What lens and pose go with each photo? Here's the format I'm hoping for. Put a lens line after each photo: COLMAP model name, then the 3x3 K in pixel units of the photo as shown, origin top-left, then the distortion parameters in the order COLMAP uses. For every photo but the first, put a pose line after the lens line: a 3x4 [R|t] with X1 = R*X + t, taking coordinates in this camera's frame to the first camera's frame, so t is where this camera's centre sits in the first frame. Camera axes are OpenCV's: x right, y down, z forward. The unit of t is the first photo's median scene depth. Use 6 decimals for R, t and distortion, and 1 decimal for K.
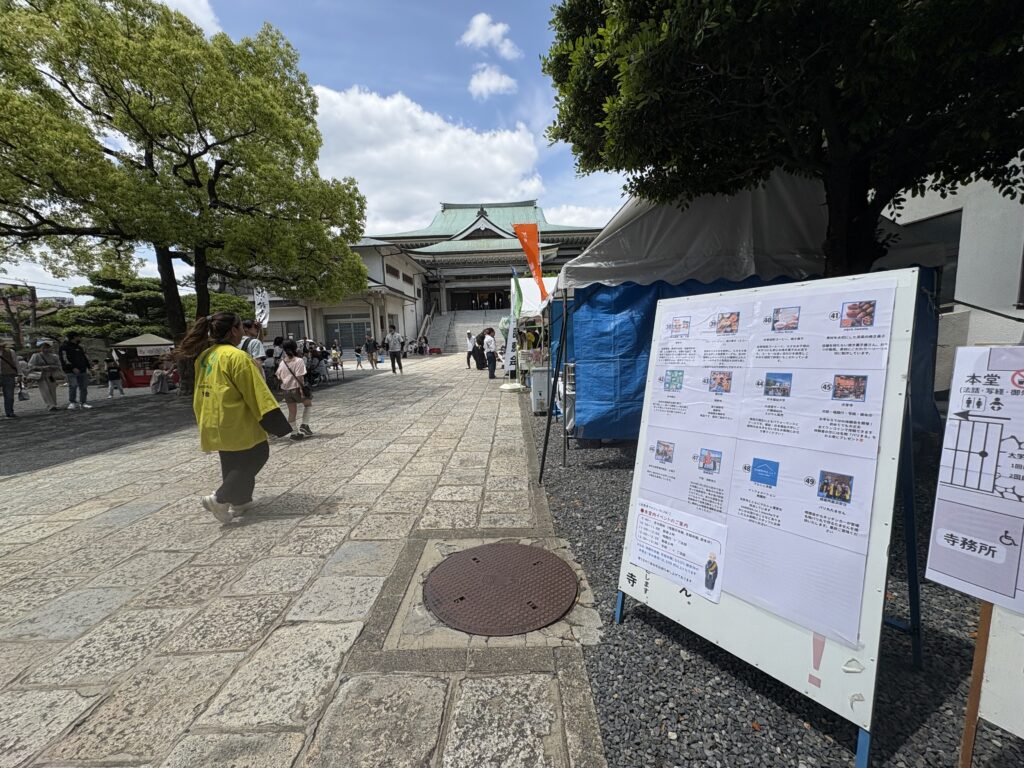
lens RADIAL K [[408.7, 0, 511.1], [0, 408.7, 392.1], [0, 0, 1]] dist [0.002316, 0.000028]
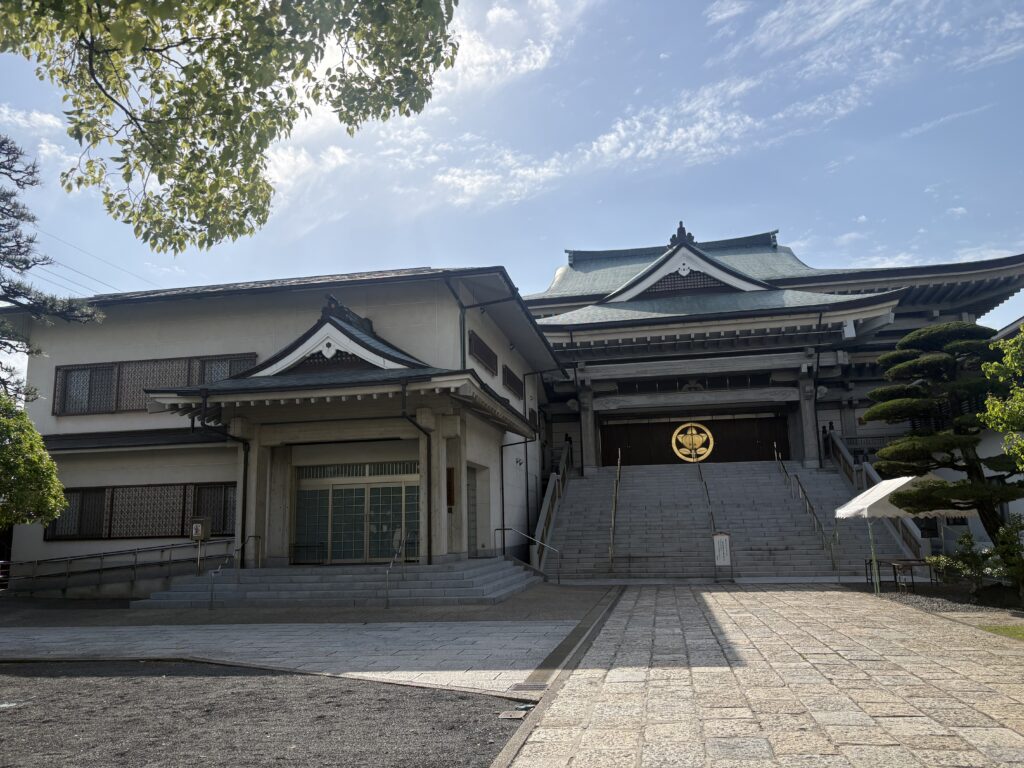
lens RADIAL K [[777.1, 0, 513.1], [0, 777.1, 384.2], [0, 0, 1]] dist [0.010336, 0.001009]
pose [[0.983046, -0.024627, -0.181700, -0.106262], [-0.034962, 0.947584, -0.317588, -0.034512], [0.179997, 0.318556, 0.930657, 0.280019]]
